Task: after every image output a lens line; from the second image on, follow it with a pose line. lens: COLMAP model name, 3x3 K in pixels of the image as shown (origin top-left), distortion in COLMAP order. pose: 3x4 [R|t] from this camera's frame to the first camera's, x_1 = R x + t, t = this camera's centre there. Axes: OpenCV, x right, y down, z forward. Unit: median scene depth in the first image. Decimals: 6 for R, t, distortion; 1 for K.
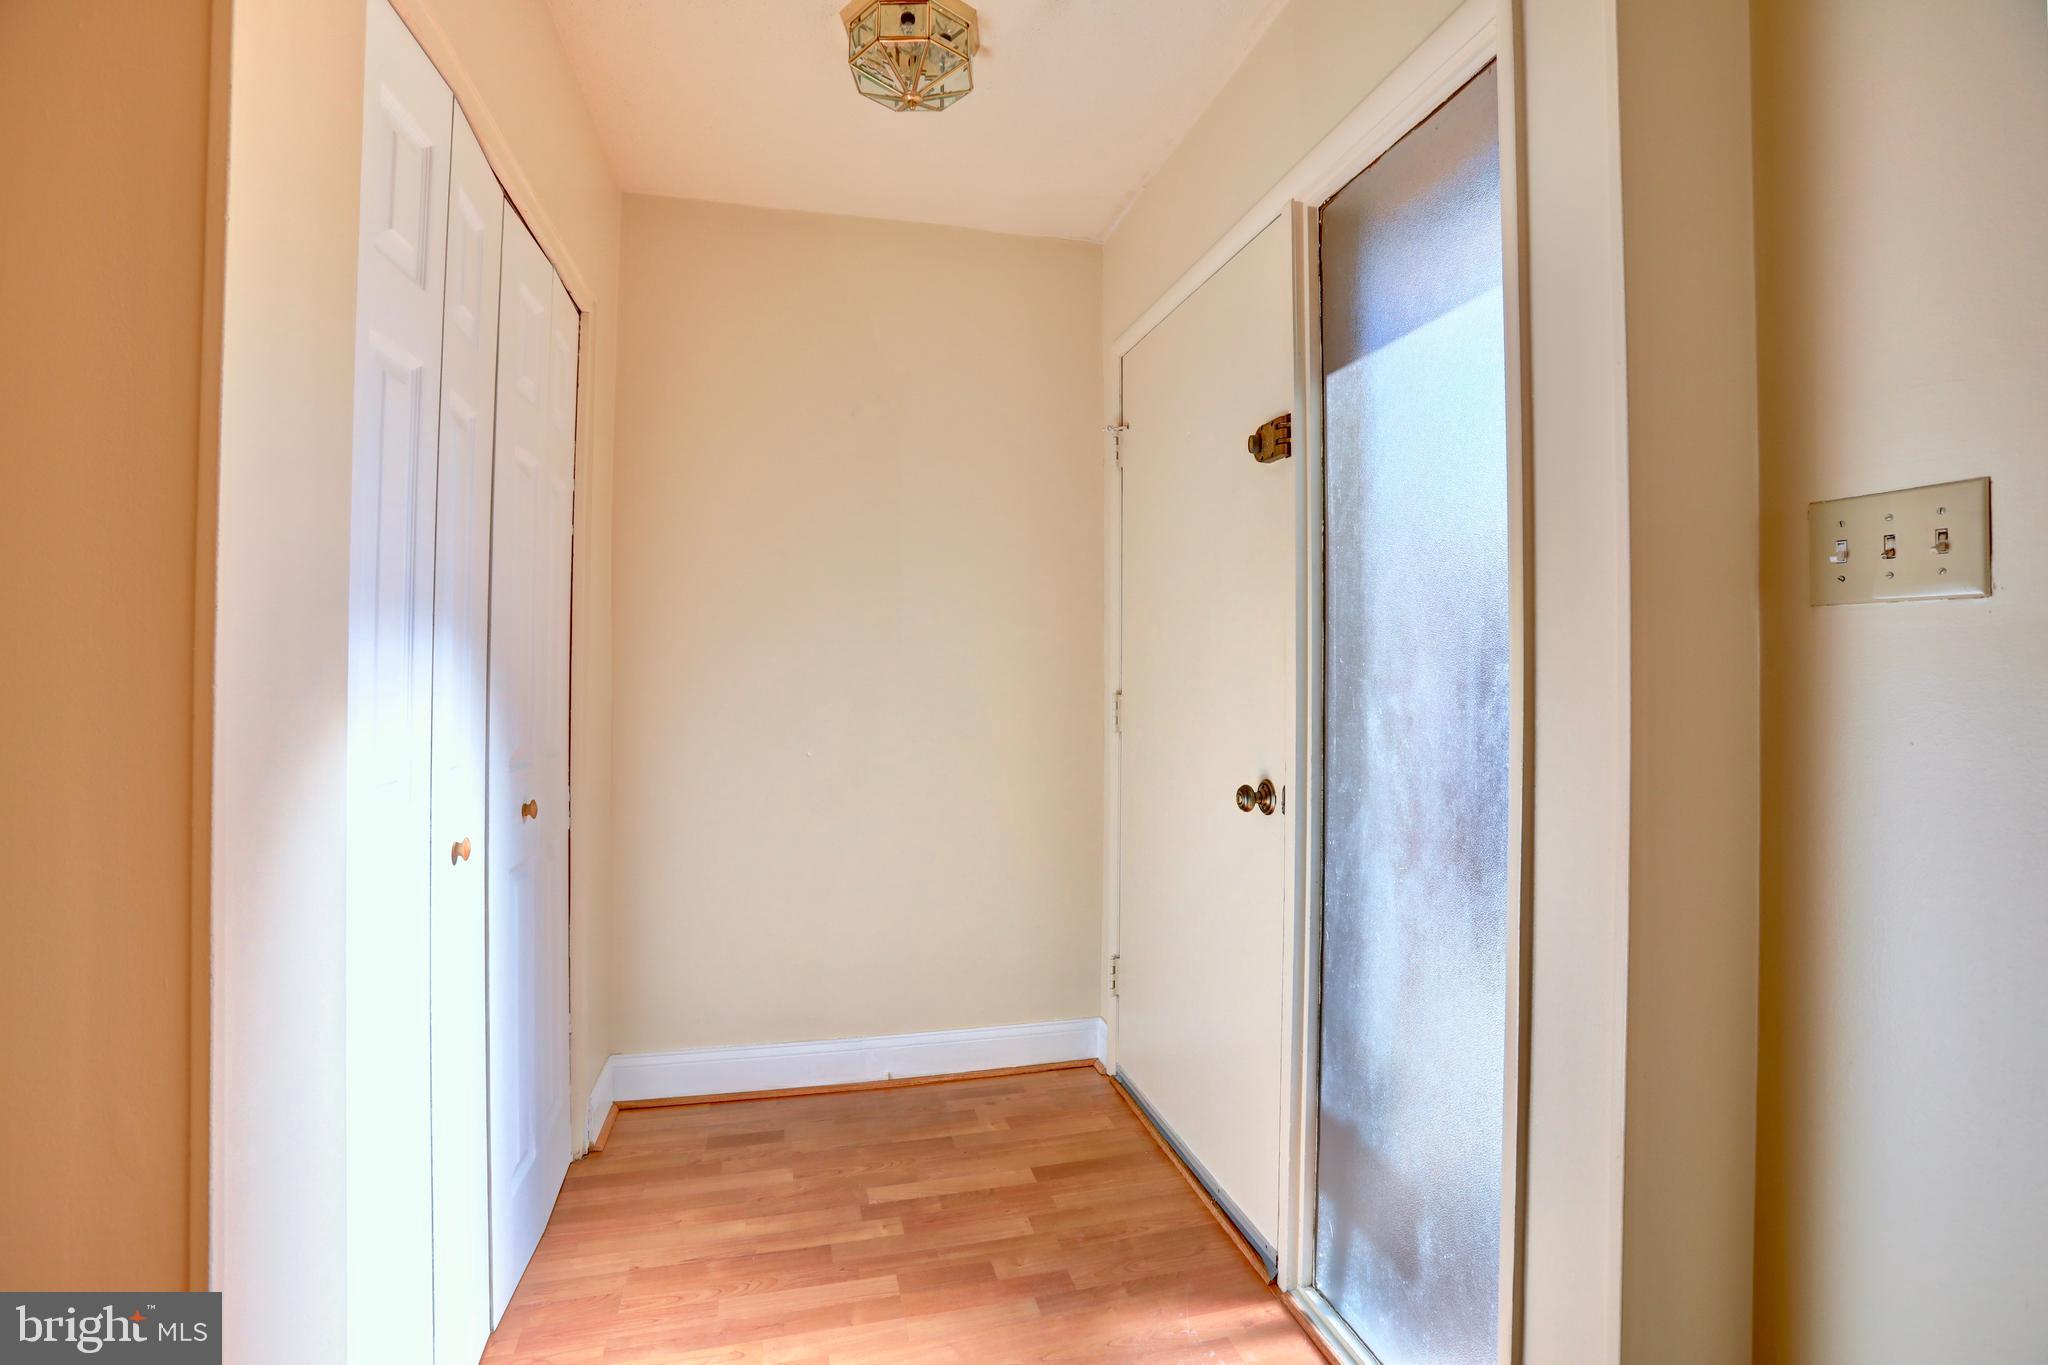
lens RADIAL K [[933.2, 0, 1027.2], [0, 933.2, 651.8], [0, 0, 1]] dist [-0.000459, -0.000037]
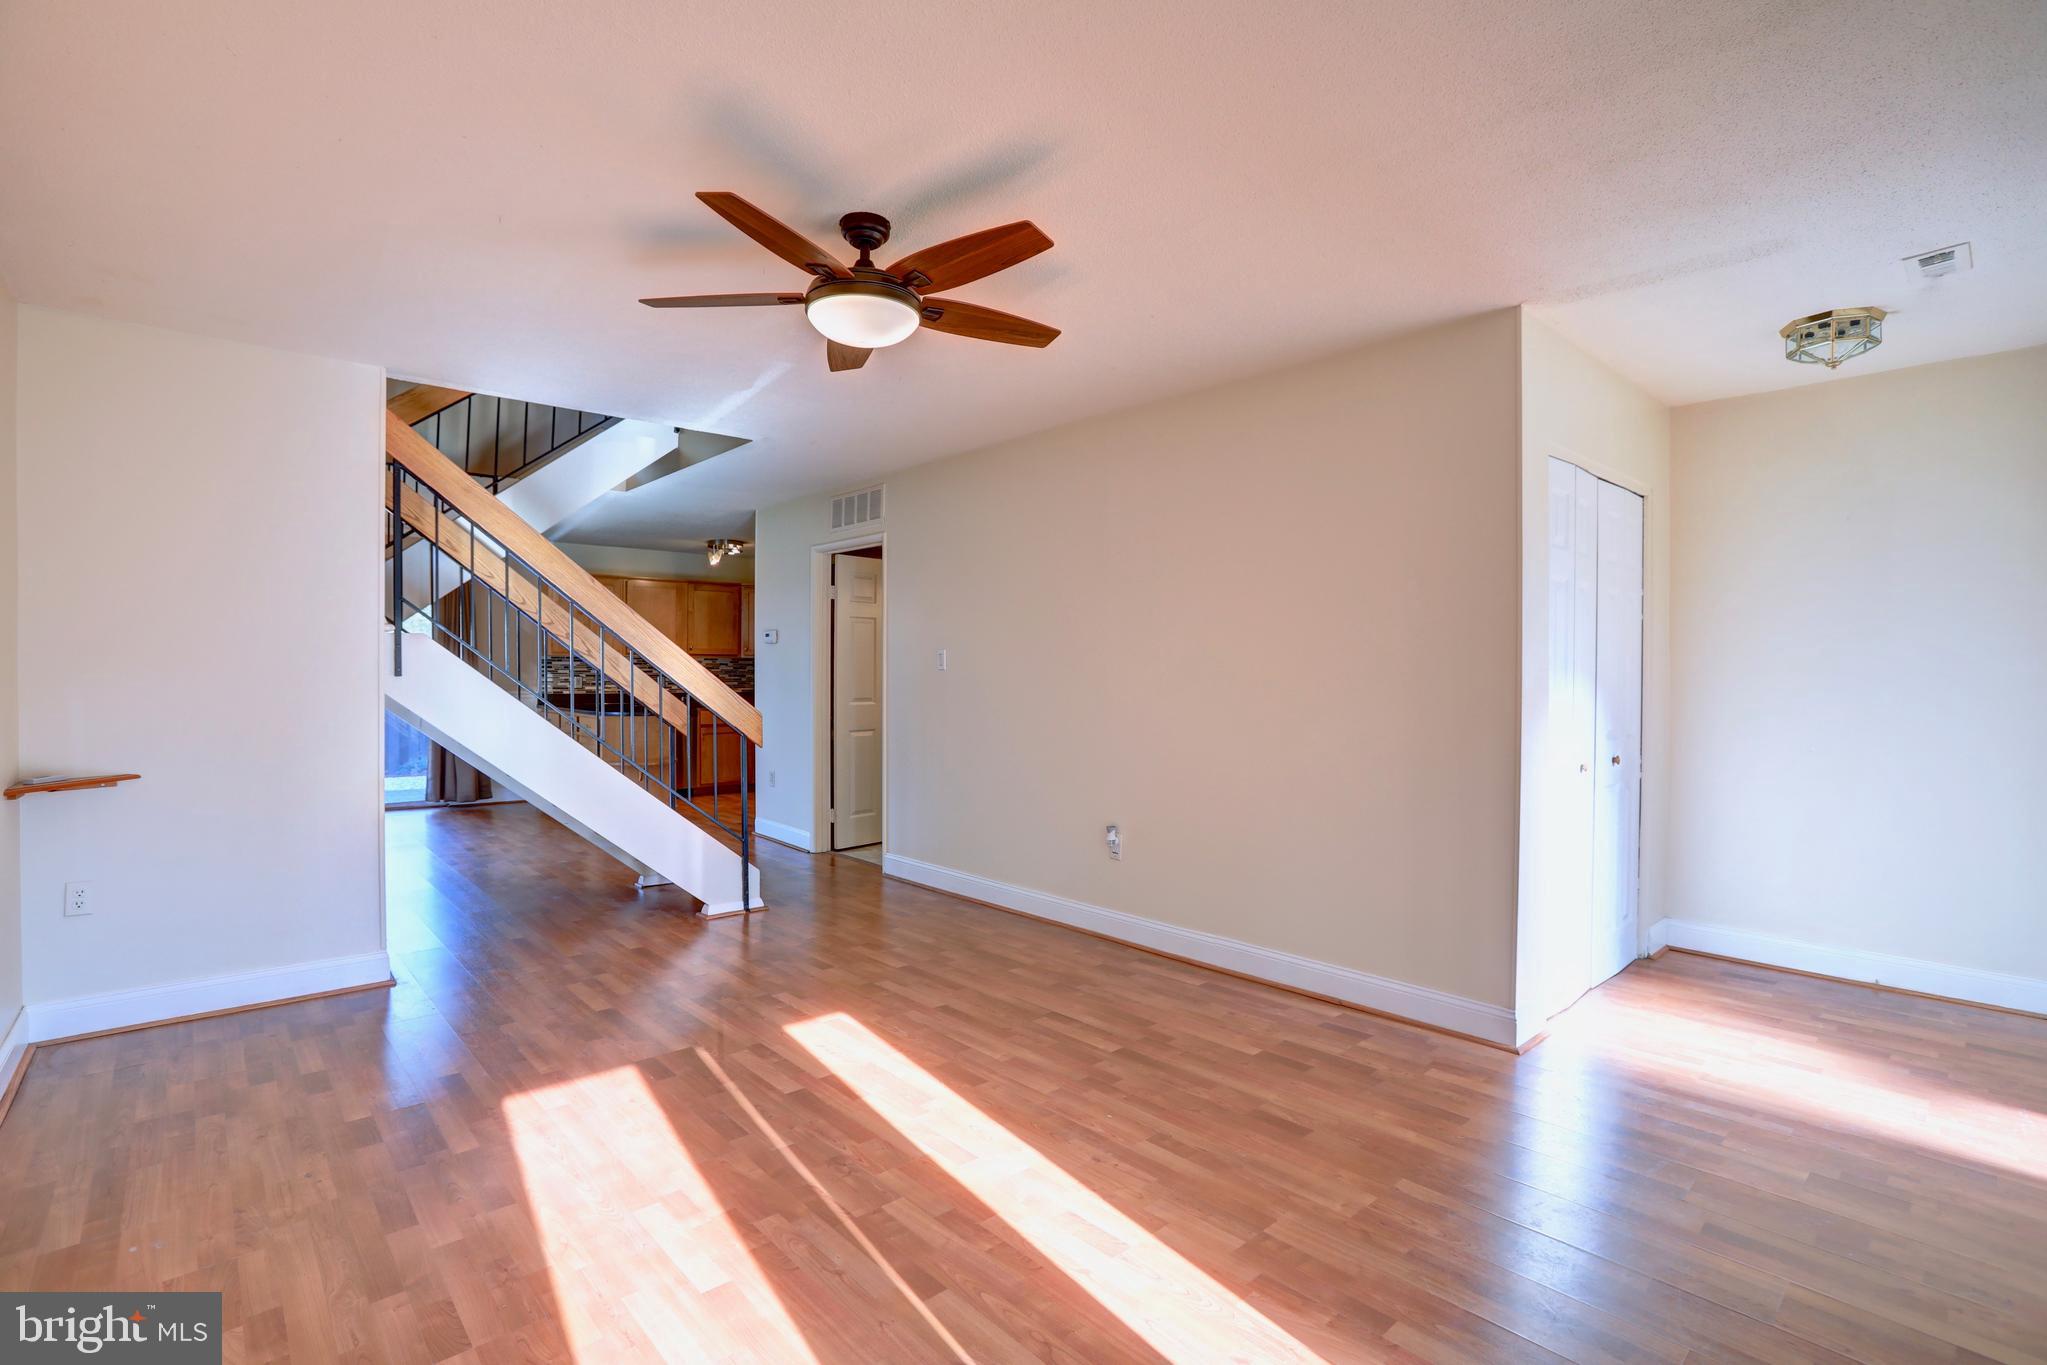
lens RADIAL K [[953.8, 0, 1009.7], [0, 953.8, 680.6], [0, 0, 1]] dist [-0.080246, 0.036857]
pose [[0.456718, 0.010726, -0.889547, 0.617040], [0.004001, 0.999892, 0.014111, -0.035997], [0.889602, -0.010004, 0.456626, -1.026098]]
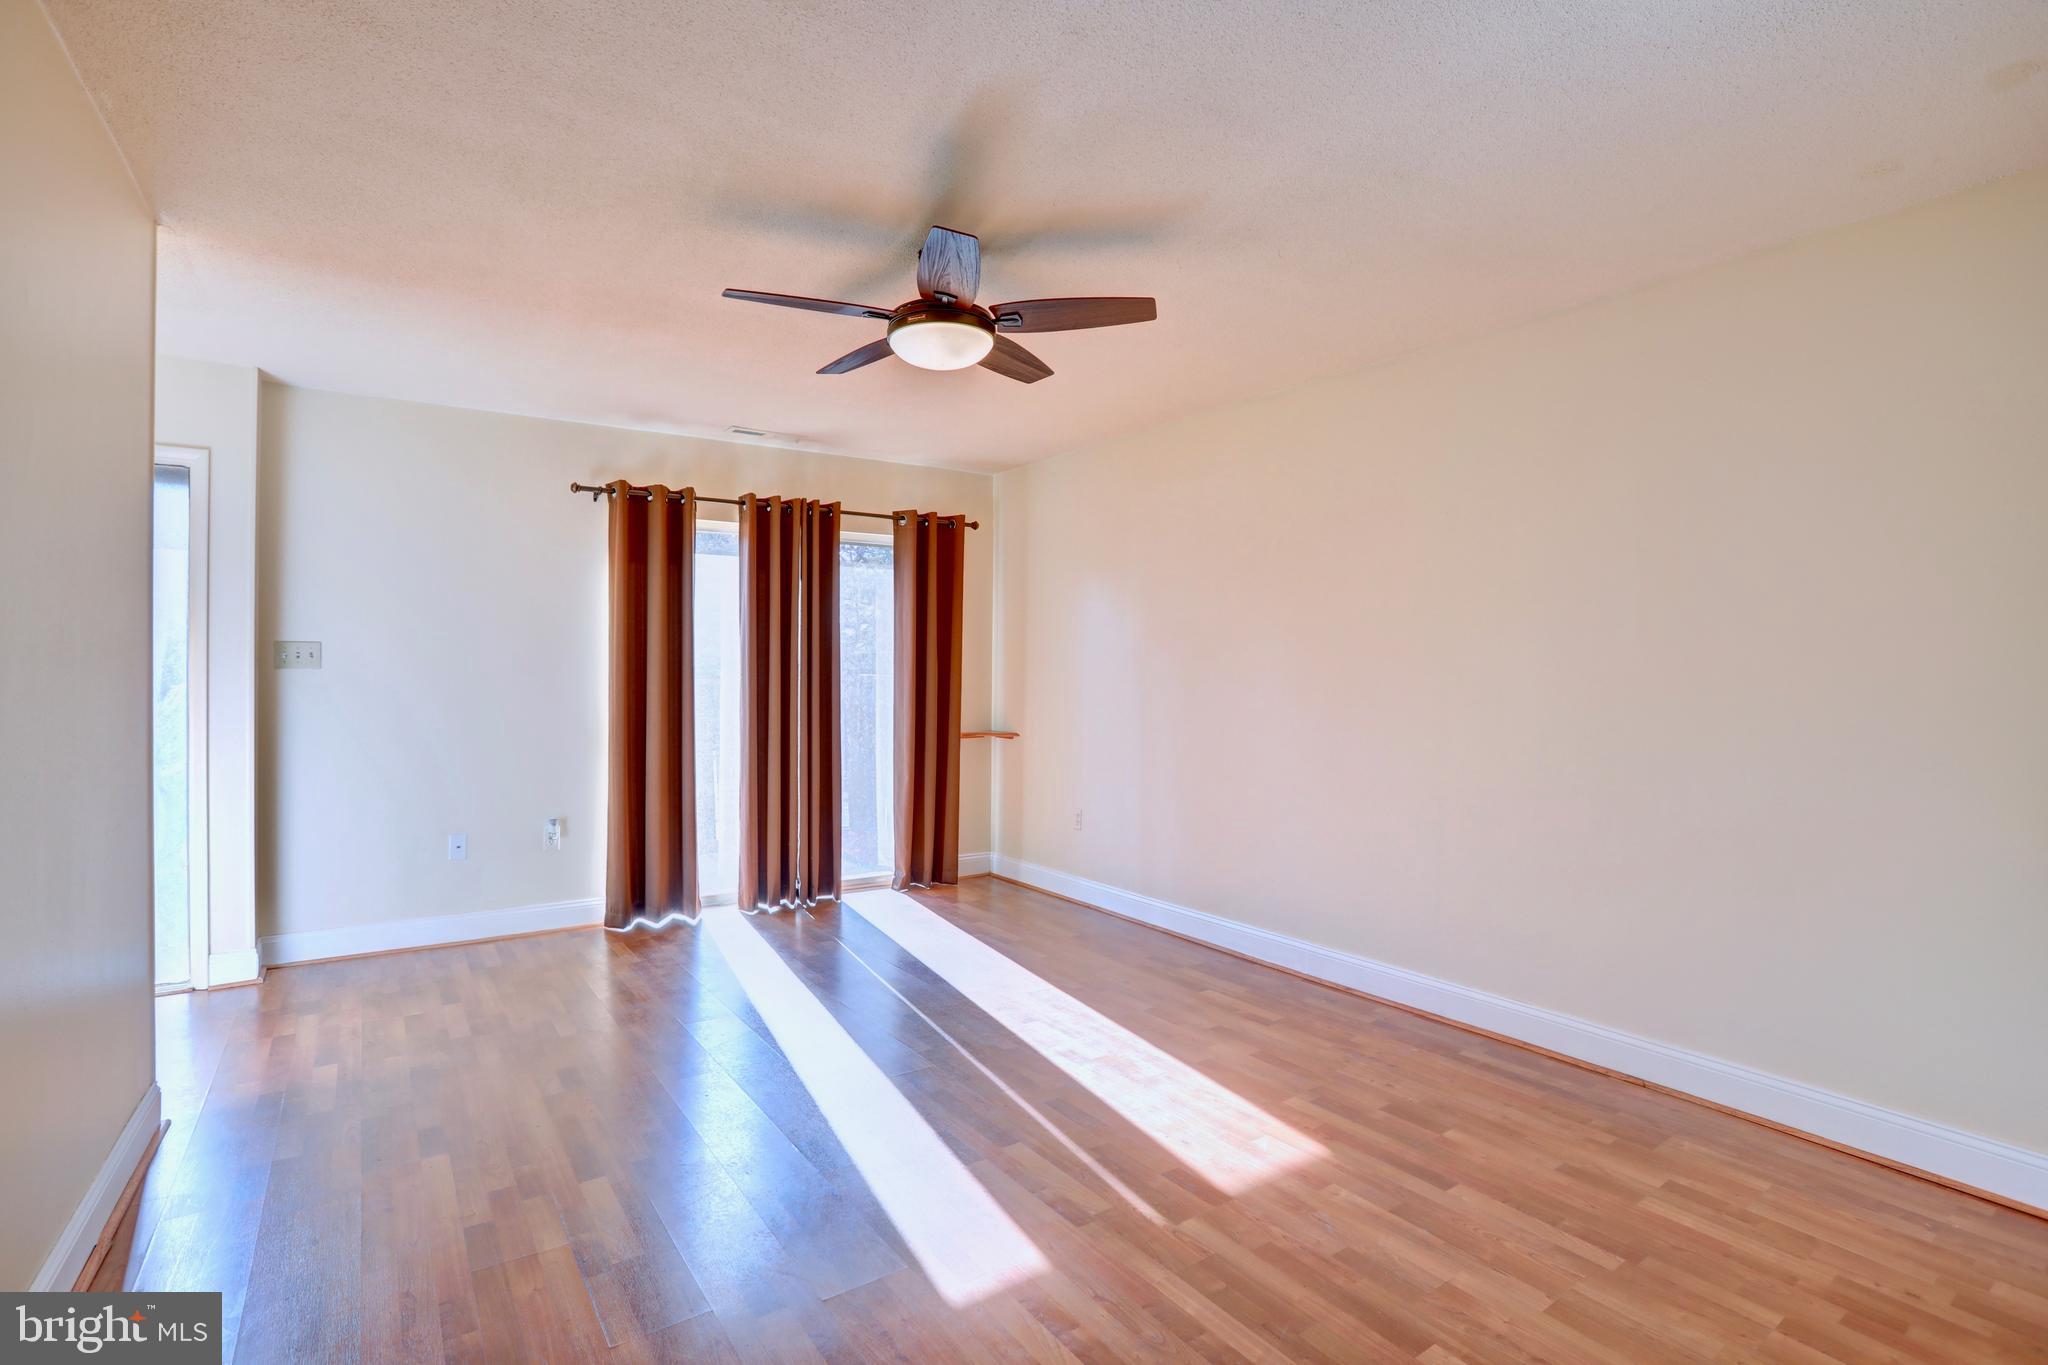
lens RADIAL K [[954.3, 0, 1010.1], [0, 954.3, 680.6], [0, 0, 1]] dist [-0.080246, 0.036857]
pose [[-0.344089, -0.006439, 0.938915, -1.927046], [-0.010199, 0.999943, 0.003120, -0.024862], [-0.938882, -0.008503, -0.344135, -0.245623]]
